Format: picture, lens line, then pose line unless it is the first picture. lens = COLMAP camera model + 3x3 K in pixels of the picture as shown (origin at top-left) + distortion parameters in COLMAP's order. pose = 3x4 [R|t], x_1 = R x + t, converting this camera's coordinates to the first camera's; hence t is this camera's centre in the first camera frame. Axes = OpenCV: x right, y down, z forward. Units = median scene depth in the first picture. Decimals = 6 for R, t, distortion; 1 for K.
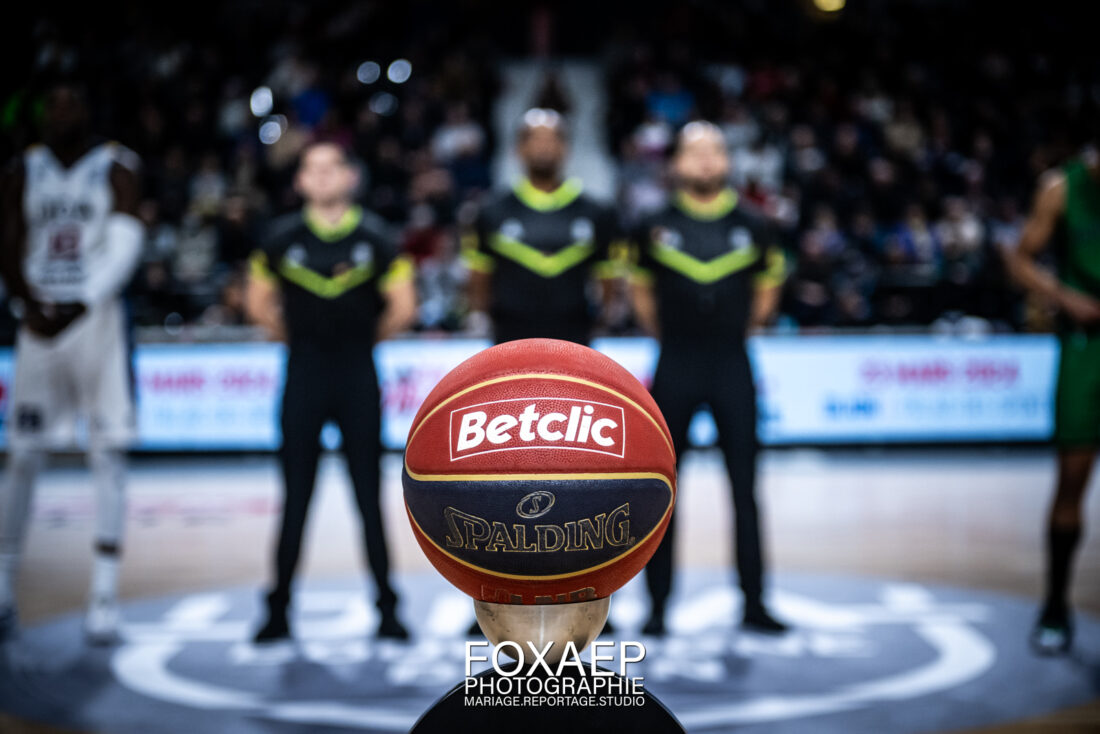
lens RADIAL K [[2275.7, 0, 549.7], [0, 2275.7, 368.8], [0, 0, 1]] dist [-0.005007, 0.000000]
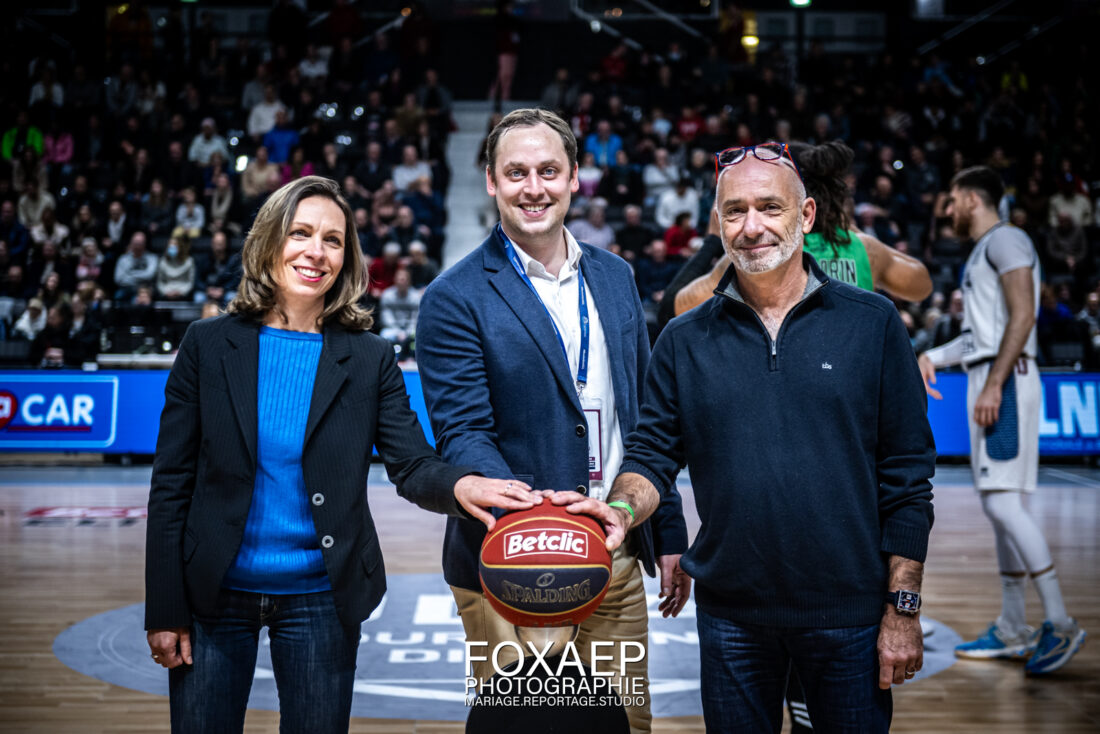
lens RADIAL K [[2067.2, 0, 549.3], [0, 2067.2, 363.9], [0, 0, 1]] dist [0.077779, 0.000000]
pose [[0.999616, 0.006388, 0.026971, -0.055567], [-0.006147, 0.999940, -0.009014, -0.123323], [-0.027027, 0.008845, 0.999596, -0.922050]]
